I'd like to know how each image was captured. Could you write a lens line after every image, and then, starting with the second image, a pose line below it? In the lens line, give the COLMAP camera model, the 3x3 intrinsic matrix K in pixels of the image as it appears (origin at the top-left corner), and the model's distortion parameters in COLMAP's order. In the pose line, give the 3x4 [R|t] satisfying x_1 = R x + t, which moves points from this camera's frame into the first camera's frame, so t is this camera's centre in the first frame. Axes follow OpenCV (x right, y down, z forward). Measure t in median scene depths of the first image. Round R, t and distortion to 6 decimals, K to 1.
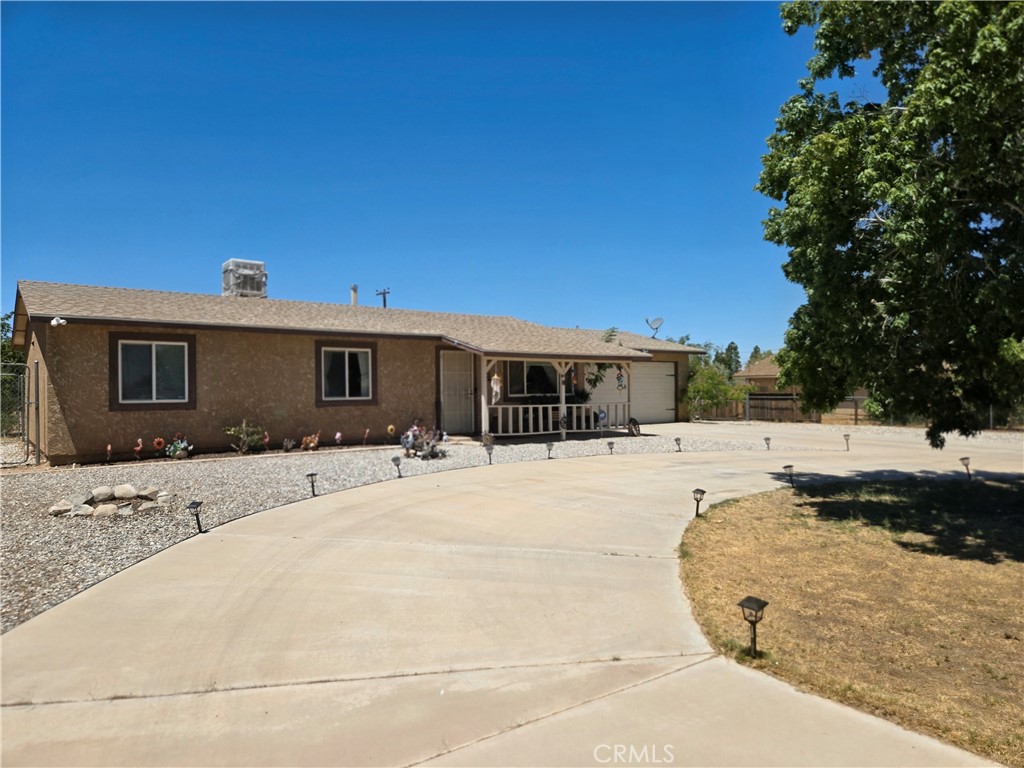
lens RADIAL K [[693.5, 0, 509.3], [0, 693.5, 385.1], [0, 0, 1]] dist [0.051943, -0.003079]
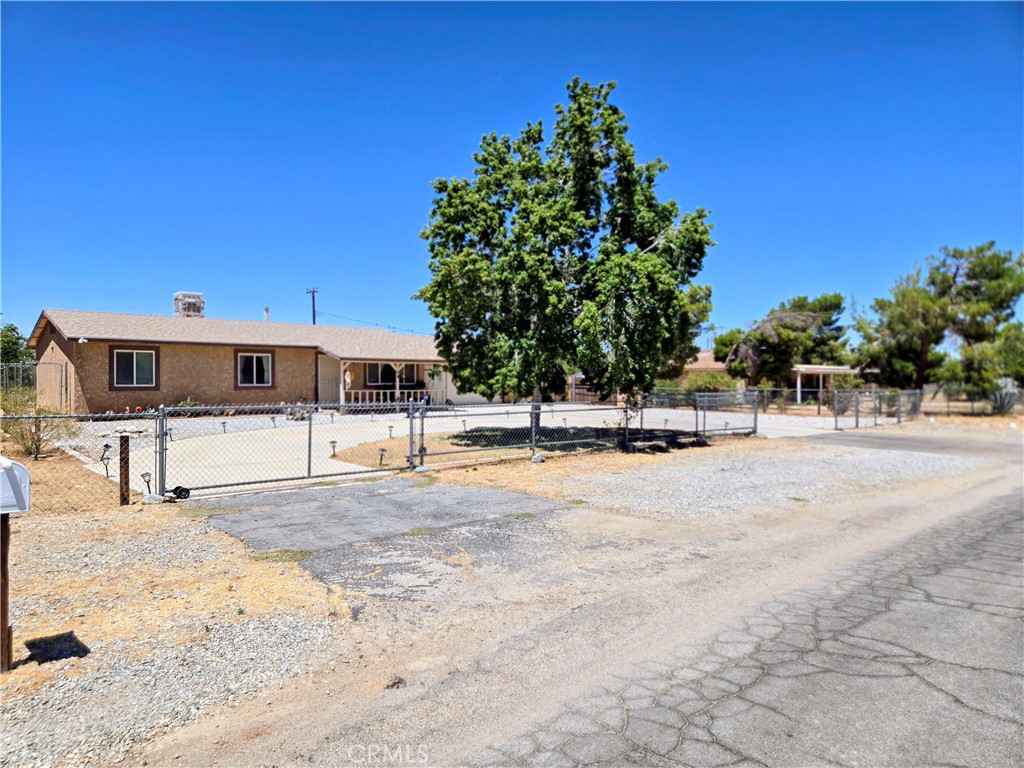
lens RADIAL K [[693.5, 0, 511.4], [0, 693.5, 383.5], [0, 0, 1]] dist [0.051943, -0.003079]
pose [[0.997259, 0.013703, 0.072707, 0.242393], [-0.015076, 0.999718, 0.018366, -0.022883], [-0.072435, -0.019411, 0.997184, -0.657950]]
